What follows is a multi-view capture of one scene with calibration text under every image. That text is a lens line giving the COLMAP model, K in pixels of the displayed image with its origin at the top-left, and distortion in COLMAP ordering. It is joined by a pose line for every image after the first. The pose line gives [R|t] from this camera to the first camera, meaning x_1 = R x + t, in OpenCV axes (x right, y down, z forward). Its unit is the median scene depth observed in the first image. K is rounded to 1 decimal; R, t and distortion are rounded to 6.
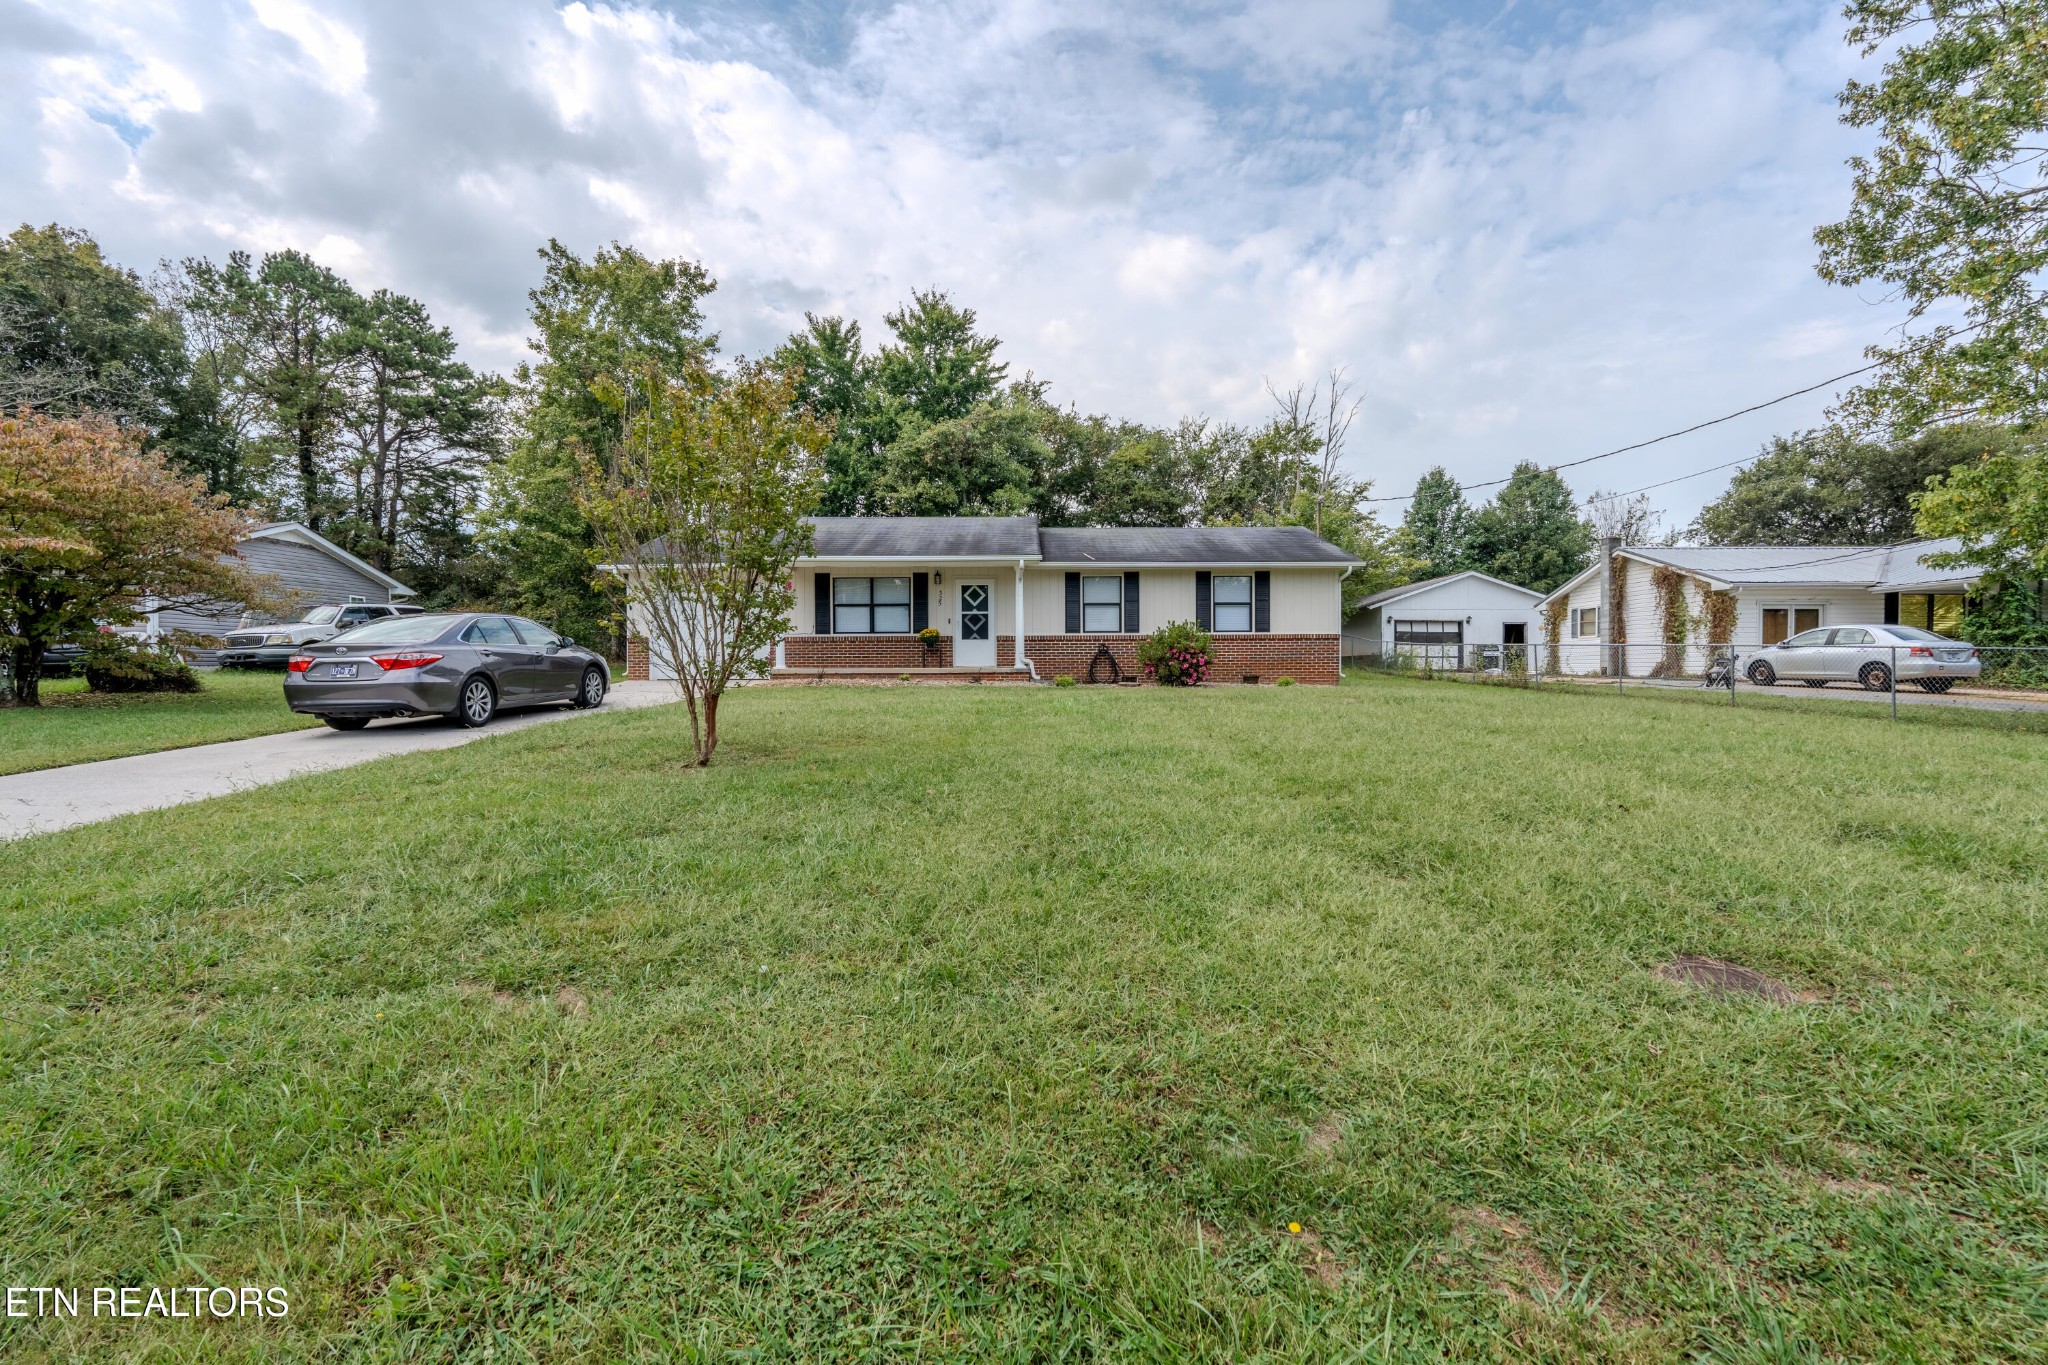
lens RADIAL K [[898.7, 0, 1025.8], [0, 898.7, 675.1], [0, 0, 1]] dist [-0.003219, 0.000016]
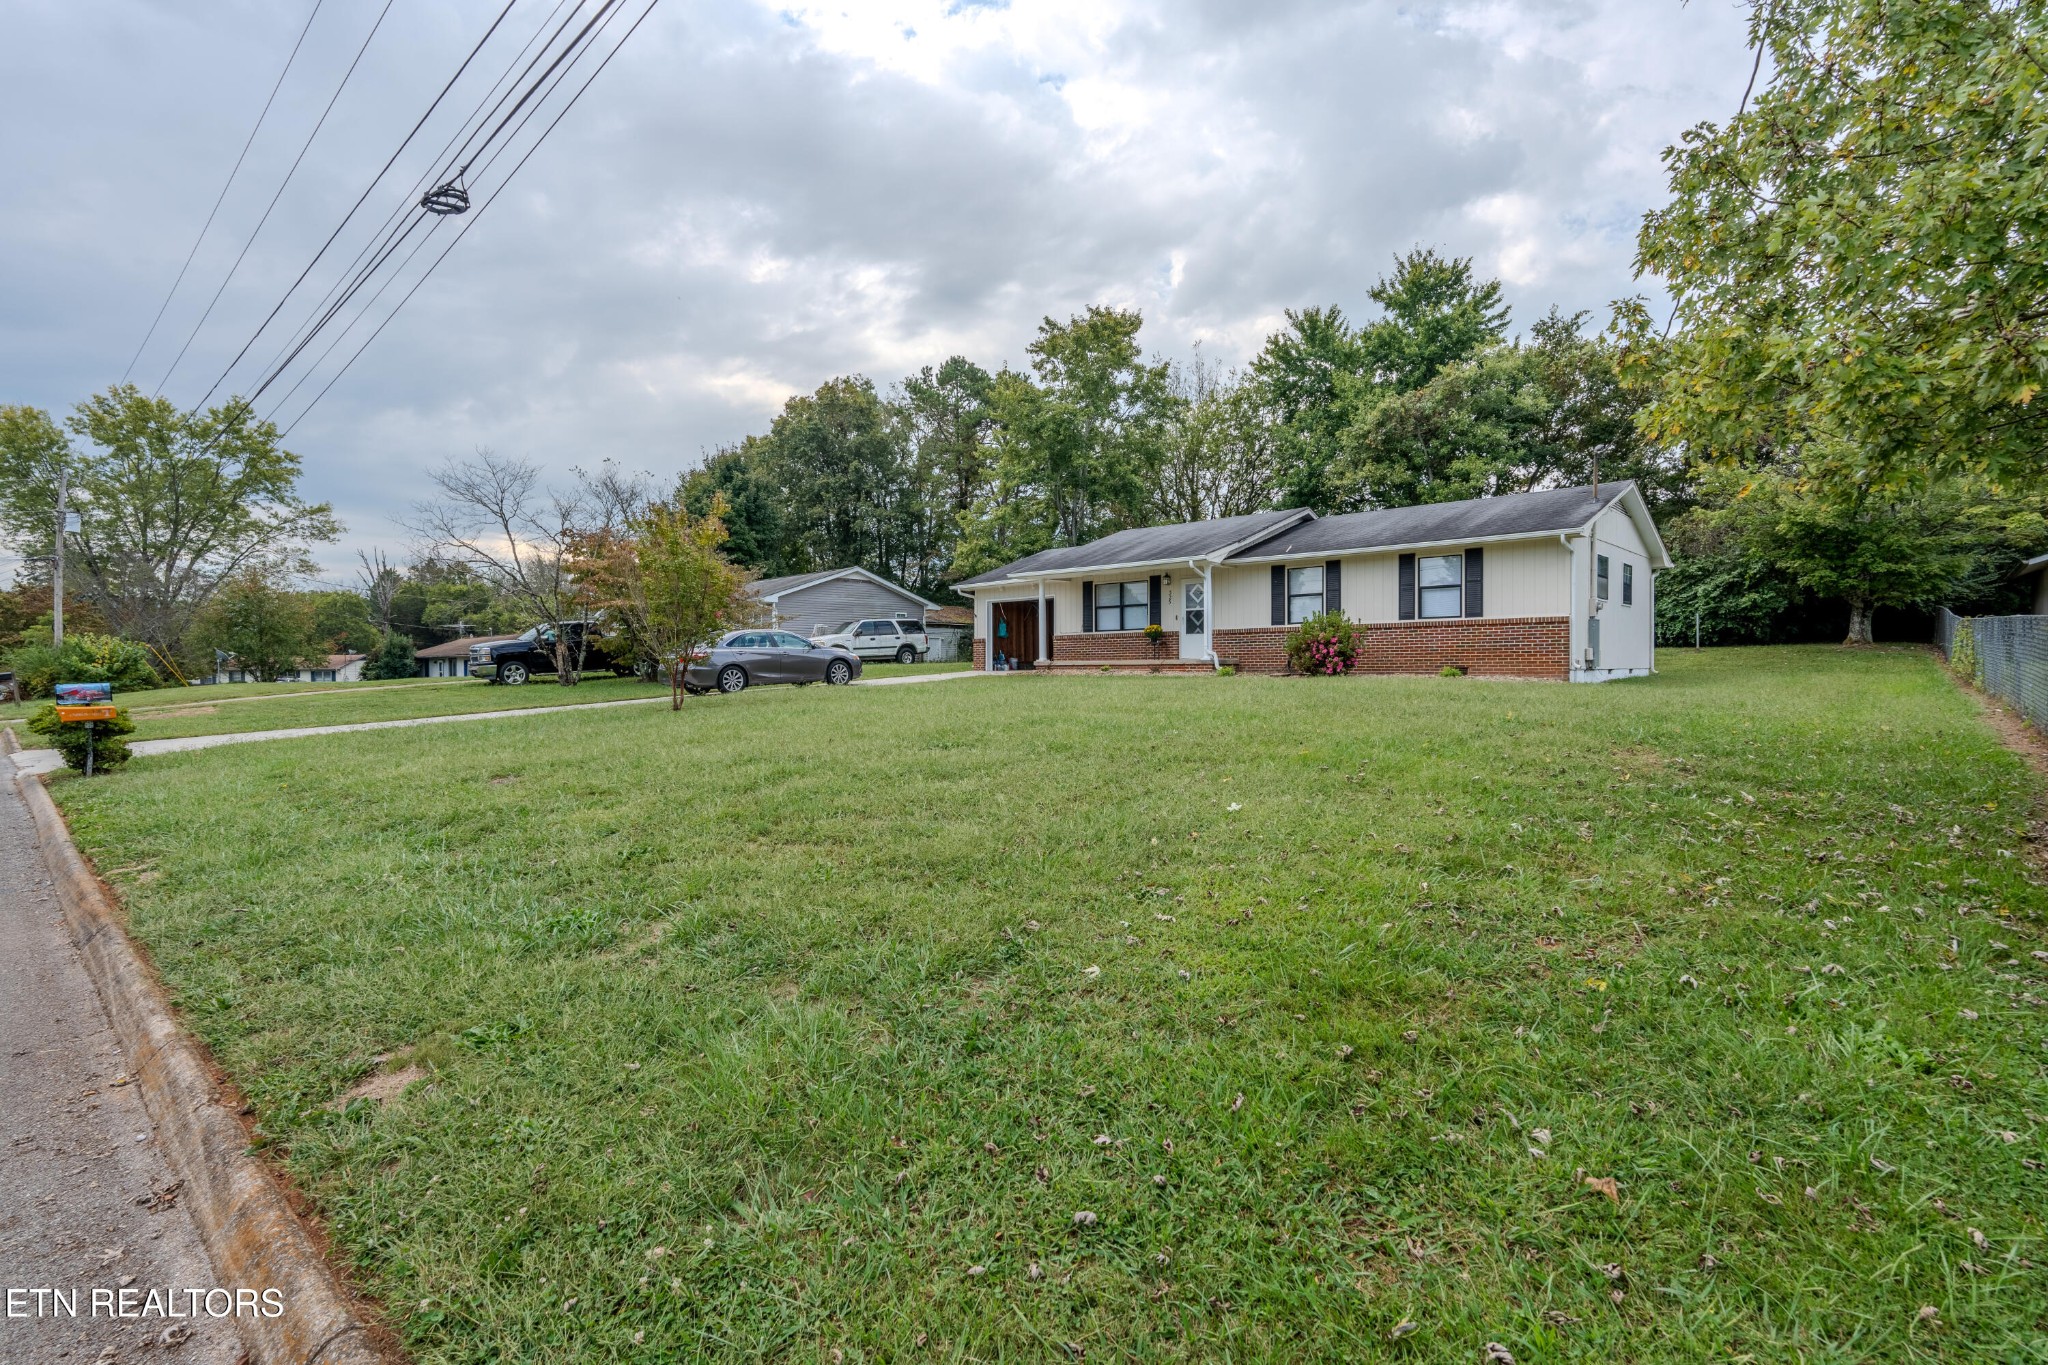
lens RADIAL K [[964.4, 0, 1024.0], [0, 964.4, 682.5], [0, 0, 1]] dist [-0.001418, -0.000058]
pose [[0.726427, 0.009905, -0.687172, 0.514847], [-0.001094, 0.999912, 0.013257, 0.003654], [0.687243, -0.008879, 0.726374, 0.007246]]
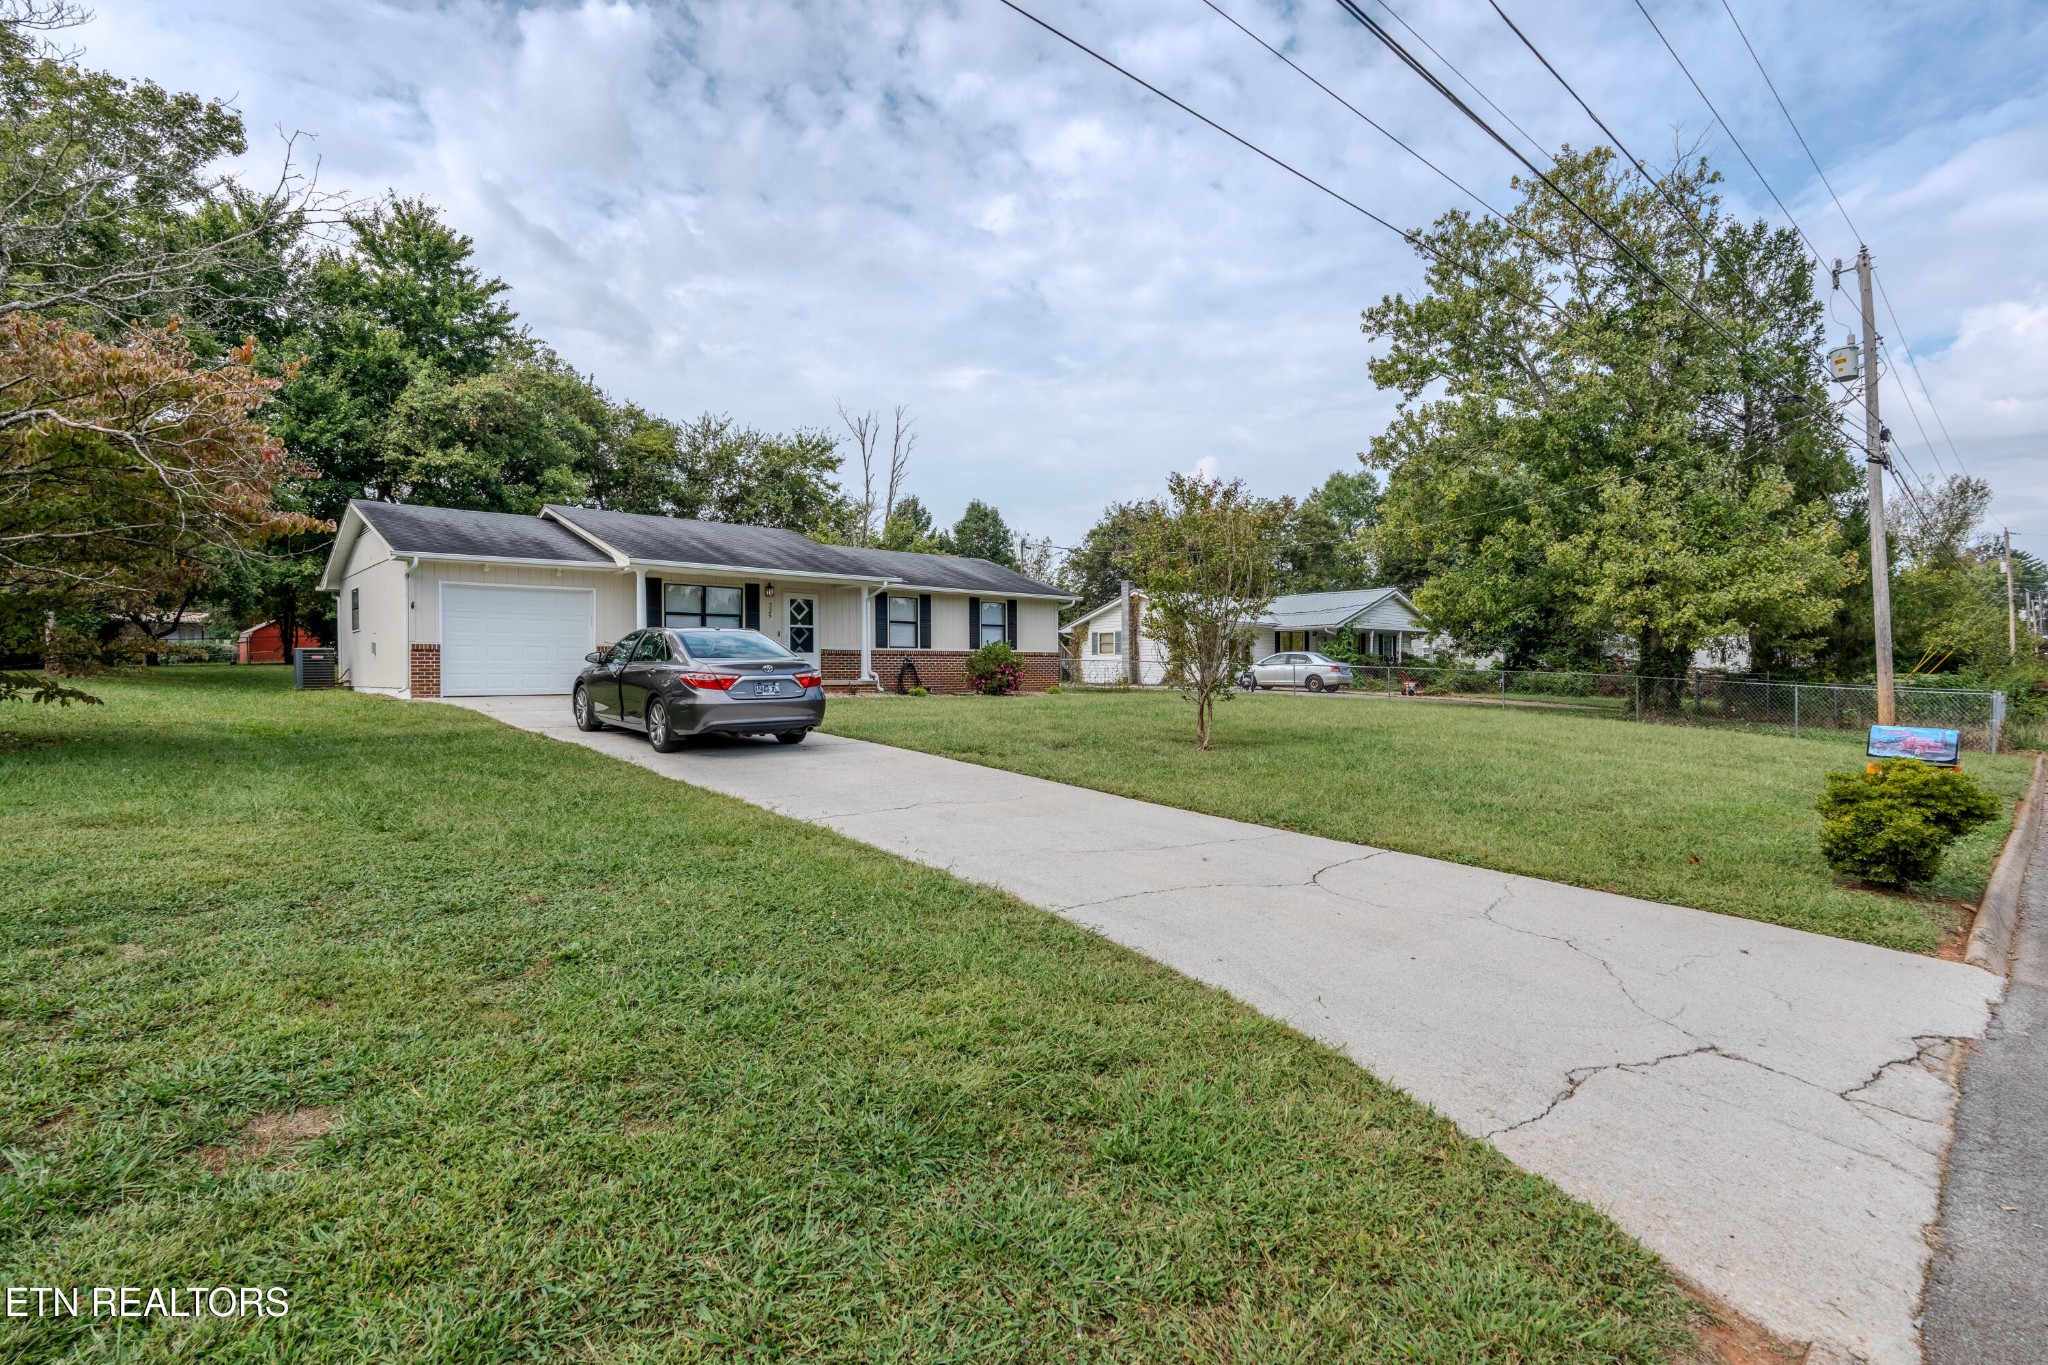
lens RADIAL K [[1000.0, 0, 1024.0], [0, 1000.0, 682.5], [0, 0, 1]] dist [-0.002852, -0.000099]
pose [[0.737295, -0.005290, 0.675550, -0.554137], [0.005143, 0.999984, 0.002218, -0.005687], [-0.675551, 0.001839, 0.737311, -0.010501]]
